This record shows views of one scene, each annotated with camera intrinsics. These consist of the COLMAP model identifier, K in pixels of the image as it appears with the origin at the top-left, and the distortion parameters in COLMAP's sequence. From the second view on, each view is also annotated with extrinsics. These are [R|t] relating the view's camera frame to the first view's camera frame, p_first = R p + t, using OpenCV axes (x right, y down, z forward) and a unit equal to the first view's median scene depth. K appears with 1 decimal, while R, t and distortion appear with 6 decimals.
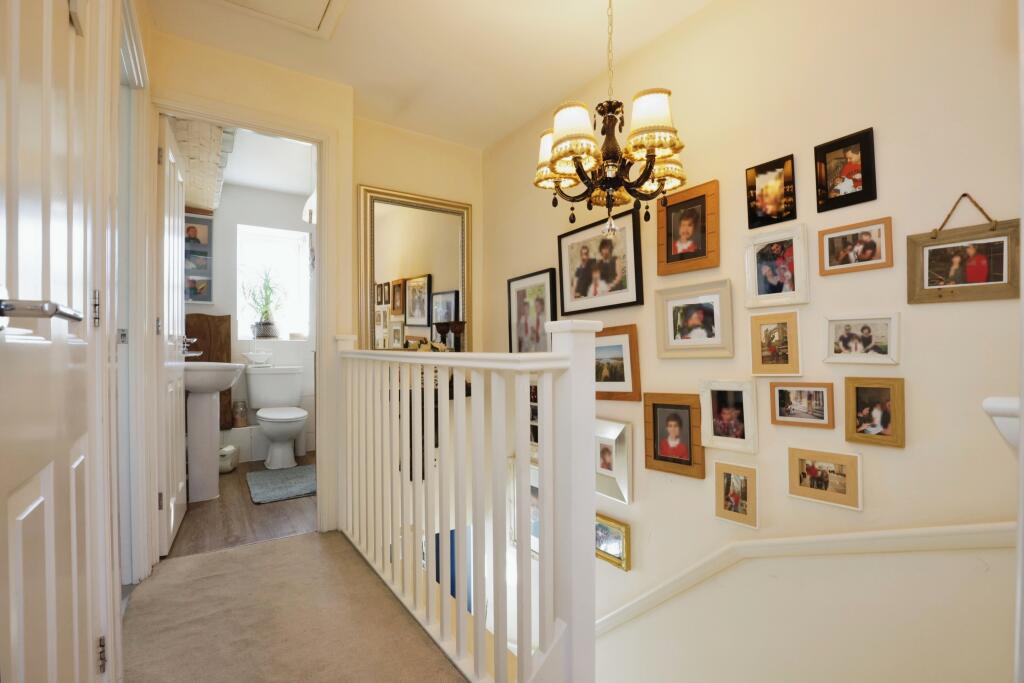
lens RADIAL K [[469.0, 0, 510.6], [0, 469.0, 348.9], [0, 0, 1]] dist [-0.036705, 0.000871]
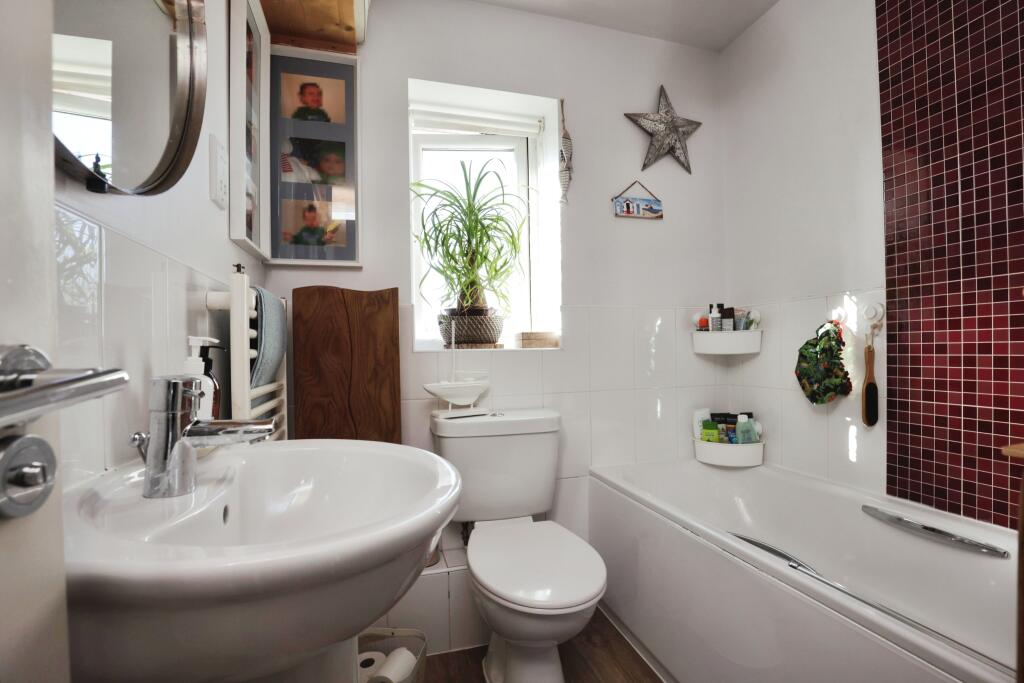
lens RADIAL K [[469.0, 0, 510.6], [0, 469.0, 348.9], [0, 0, 1]] dist [-0.036705, 0.000871]
pose [[0.957254, -0.013176, -0.288948, -0.380492], [0.014449, 0.999893, 0.002272, -0.020648], [0.288887, -0.006349, 0.957342, 0.616211]]
